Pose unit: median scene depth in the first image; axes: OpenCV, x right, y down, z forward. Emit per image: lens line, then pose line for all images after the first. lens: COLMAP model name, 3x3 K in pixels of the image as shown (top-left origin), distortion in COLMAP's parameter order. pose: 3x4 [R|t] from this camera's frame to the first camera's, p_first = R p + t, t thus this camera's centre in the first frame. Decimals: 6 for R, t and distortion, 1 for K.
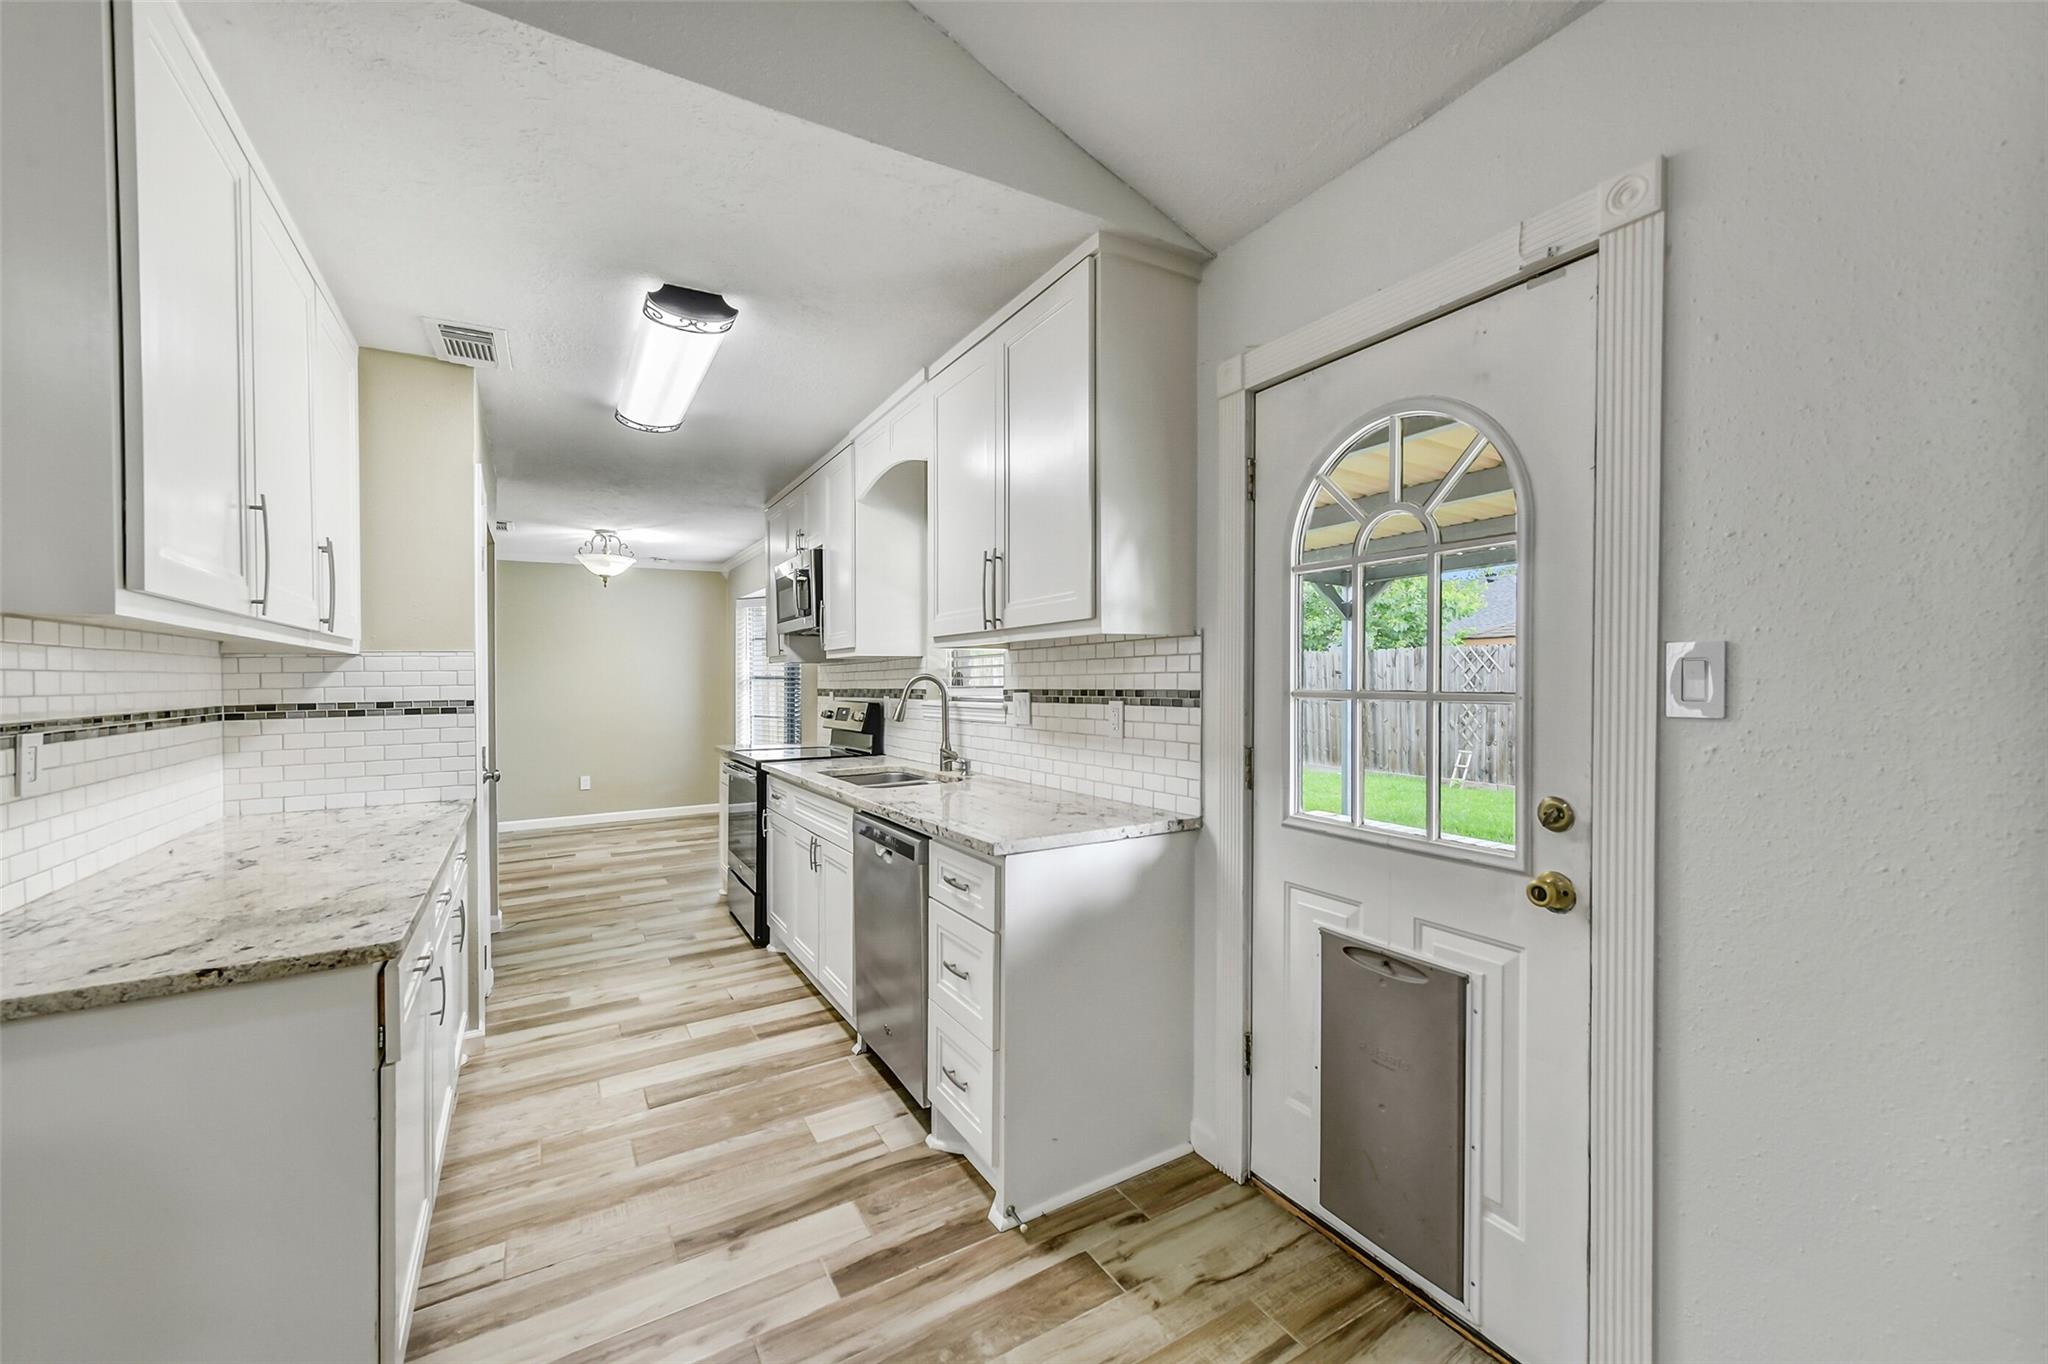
lens RADIAL K [[808.3, 0, 1027.4], [0, 808.3, 684.5], [0, 0, 1]] dist [0.009354, -0.000385]
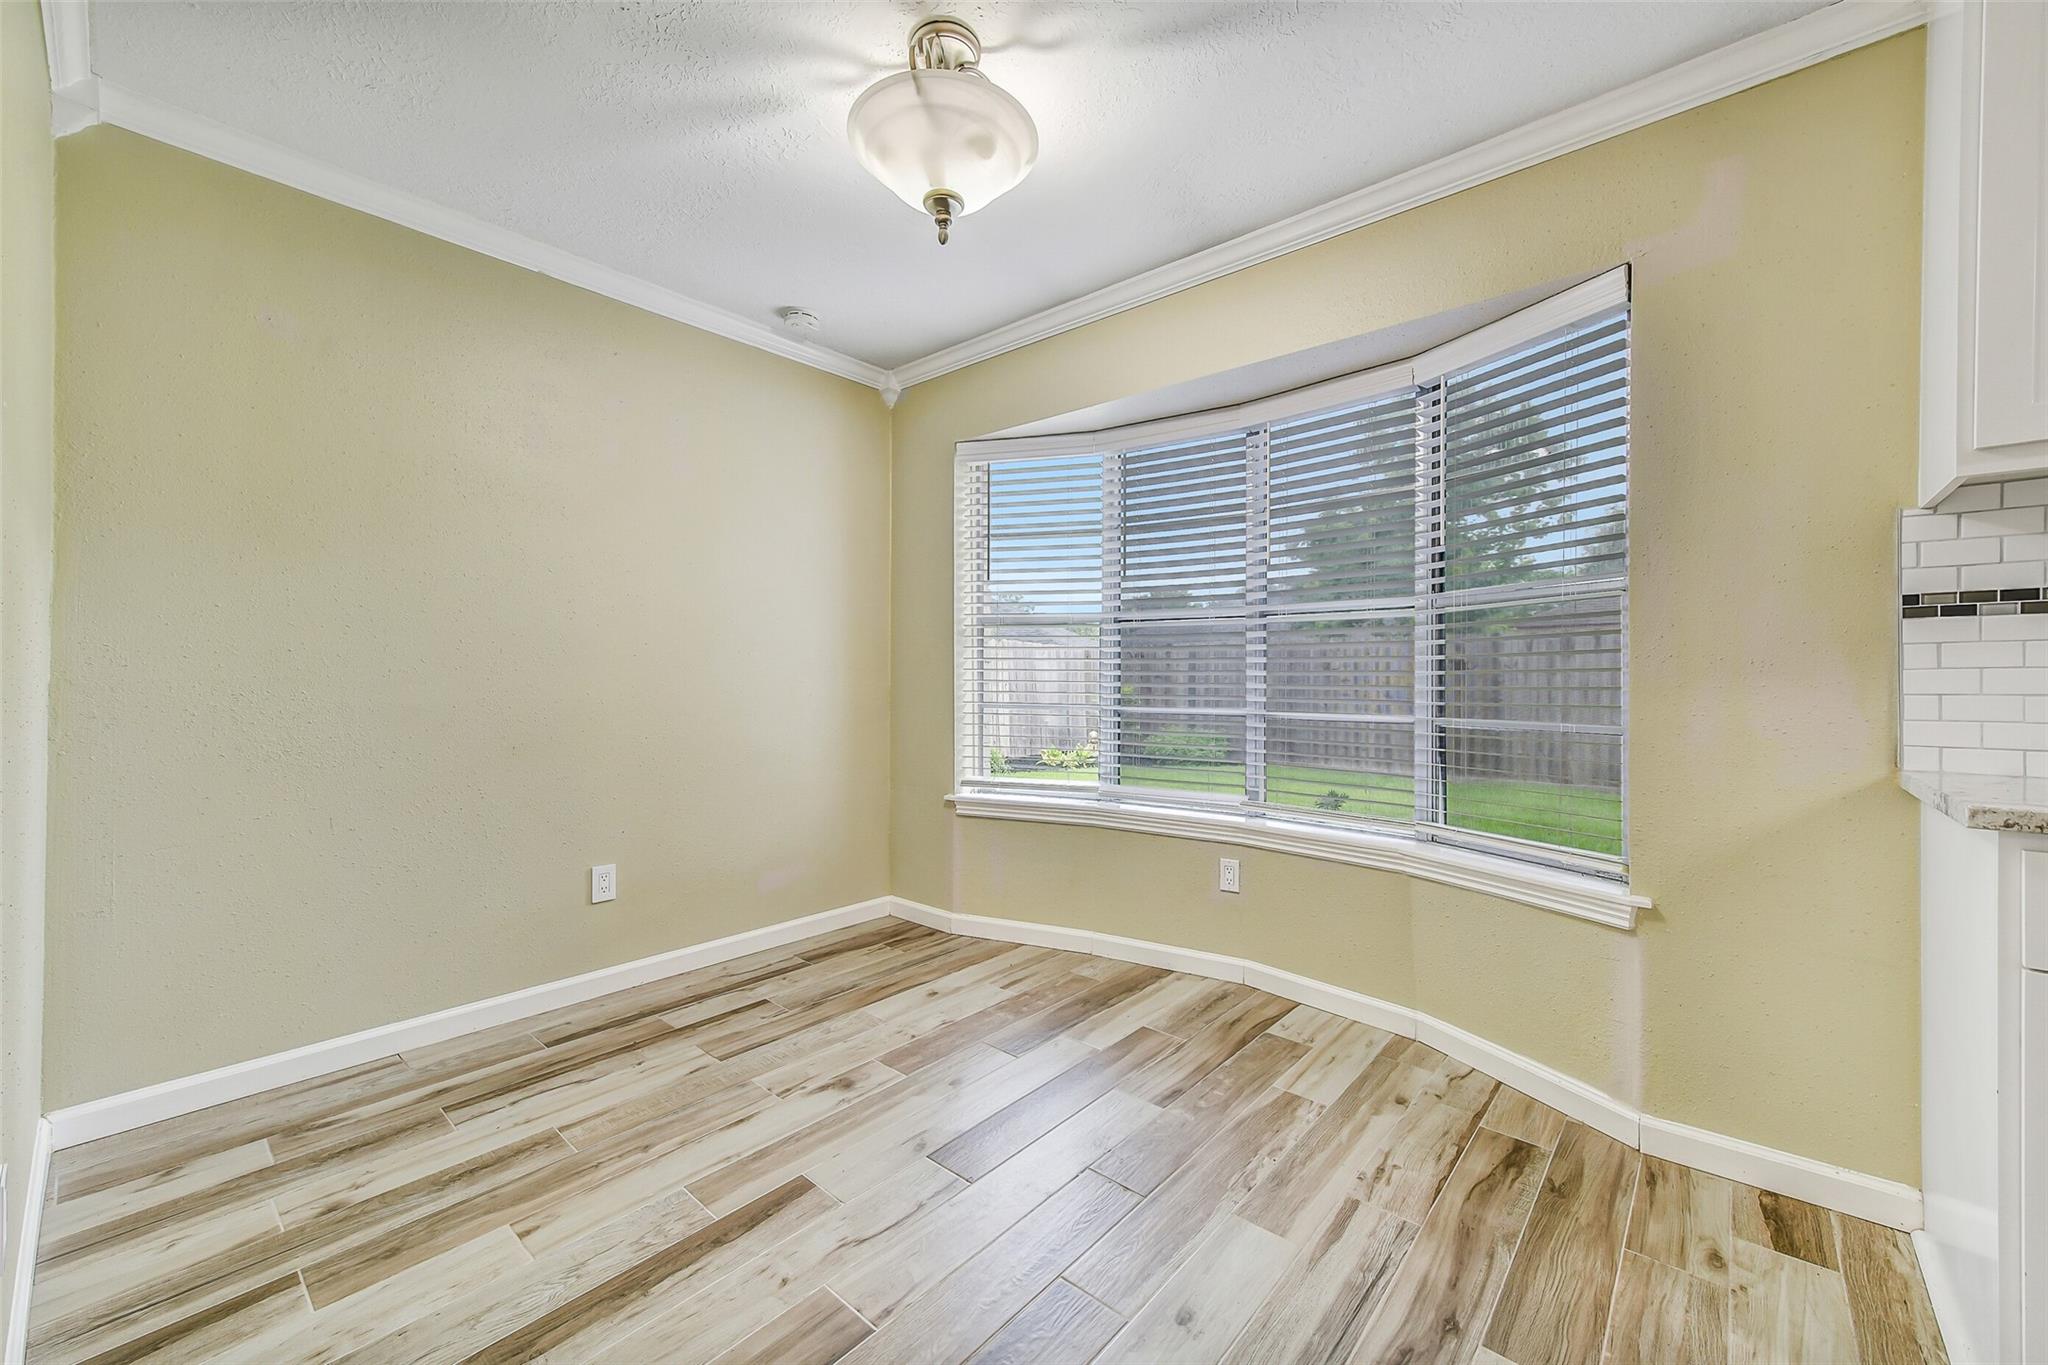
lens RADIAL K [[808.3, 0, 1027.4], [0, 808.3, 685.0], [0, 0, 1]] dist [0.009354, -0.000385]
pose [[0.952115, 0.005858, 0.305683, -1.313549], [-0.005812, 0.999983, -0.001060, 0.081674], [-0.305684, -0.000768, 0.952133, 1.619371]]
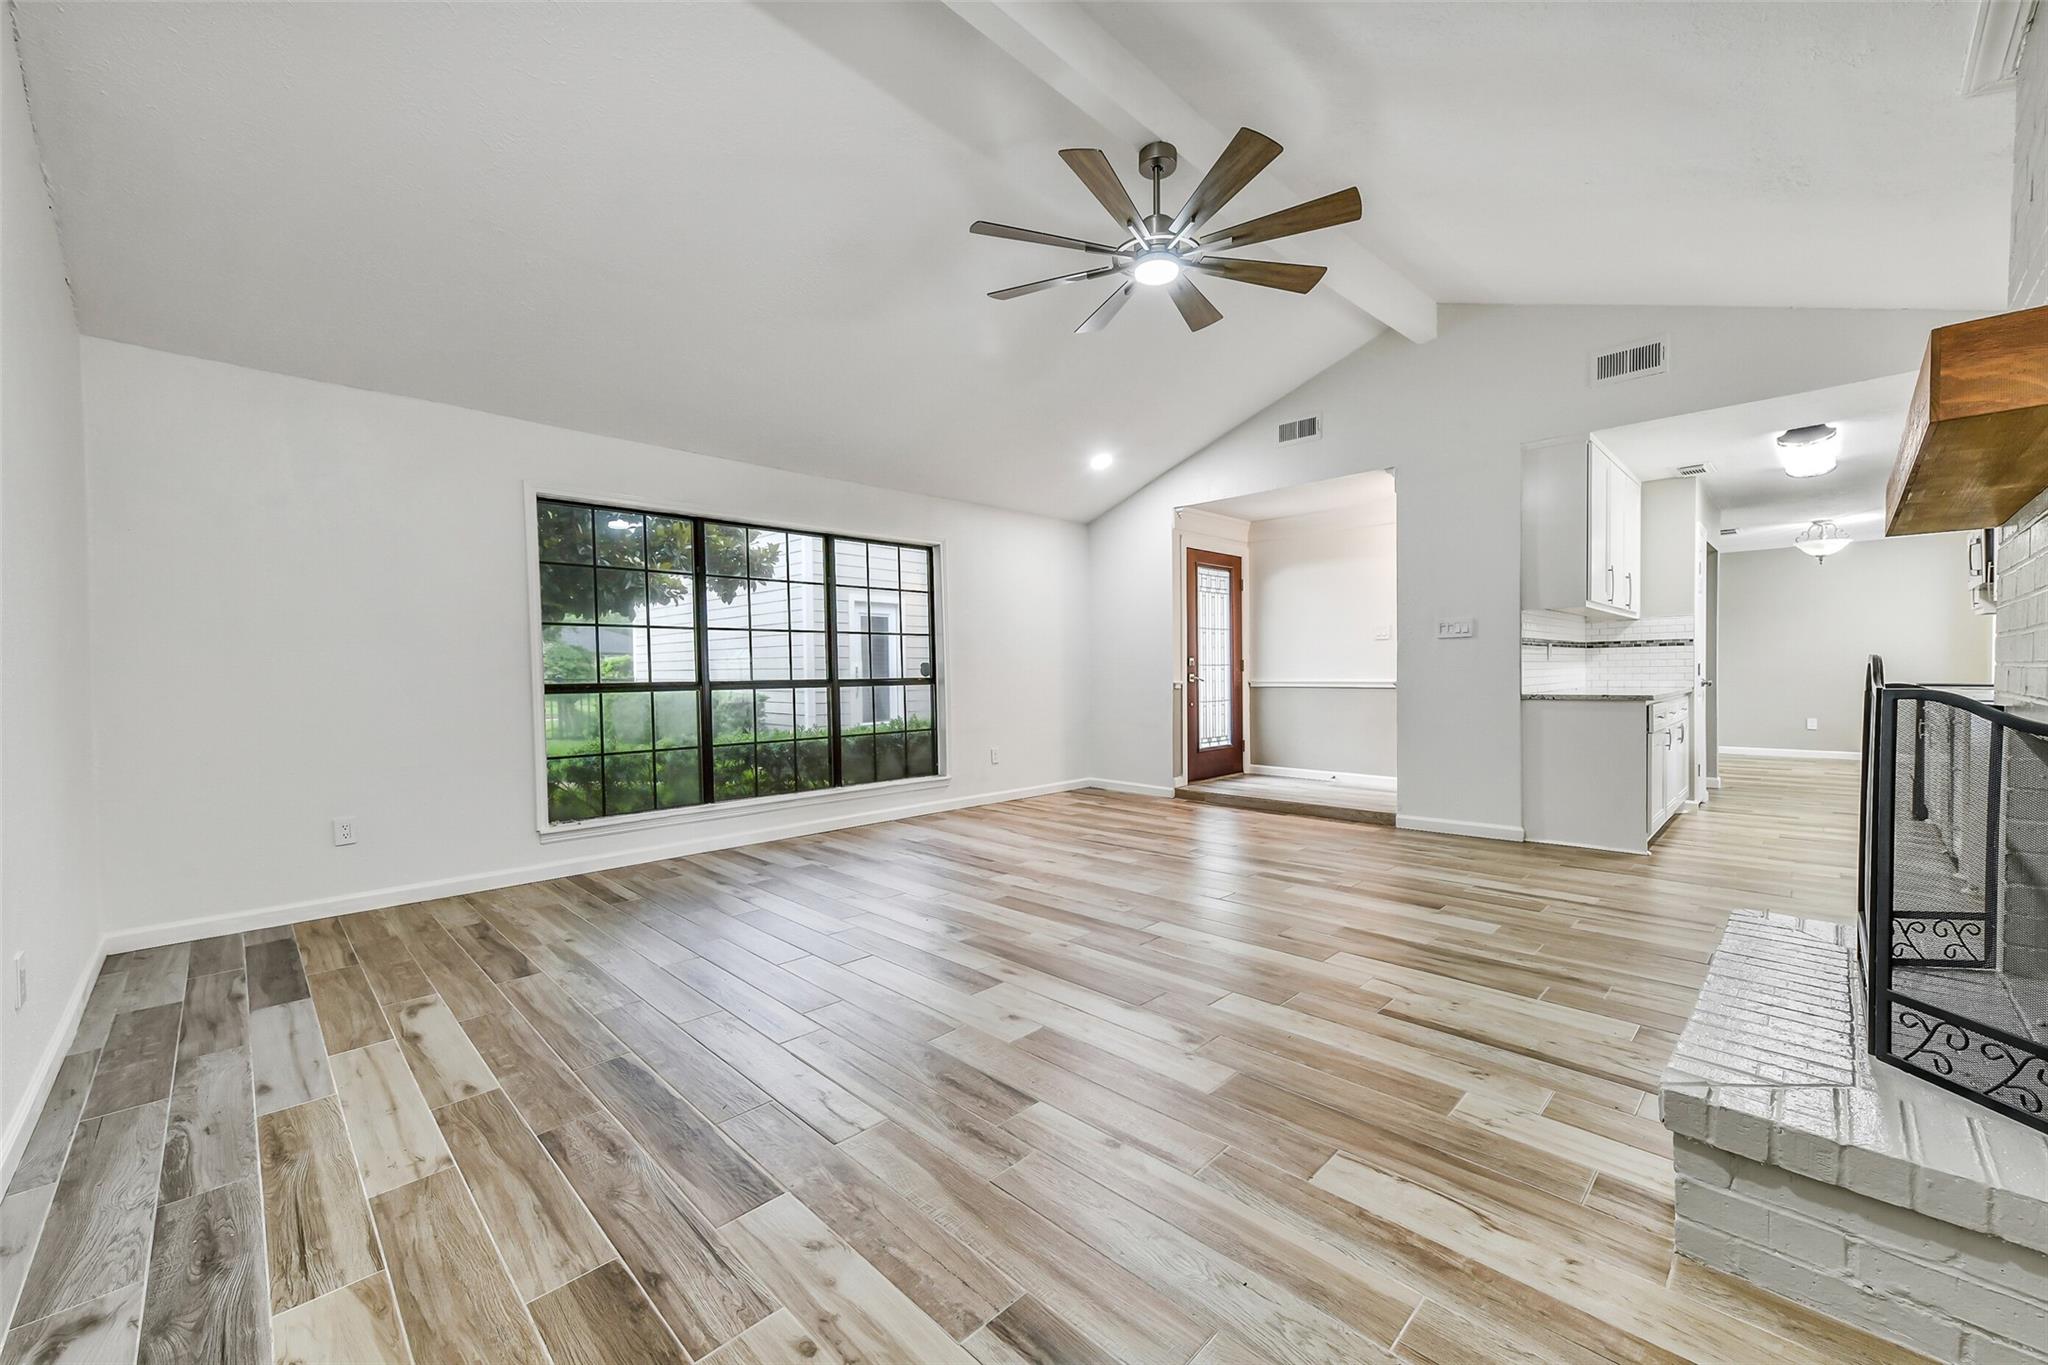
lens RADIAL K [[806.0, 0, 1030.3], [0, 806.0, 683.4], [0, 0, 1]] dist [0.010353, 0.000104]
pose [[0.246480, 0.019850, -0.968945, 0.921009], [0.000302, 0.999789, 0.020559, 0.091787], [0.969148, -0.005360, 0.246422, -1.162054]]
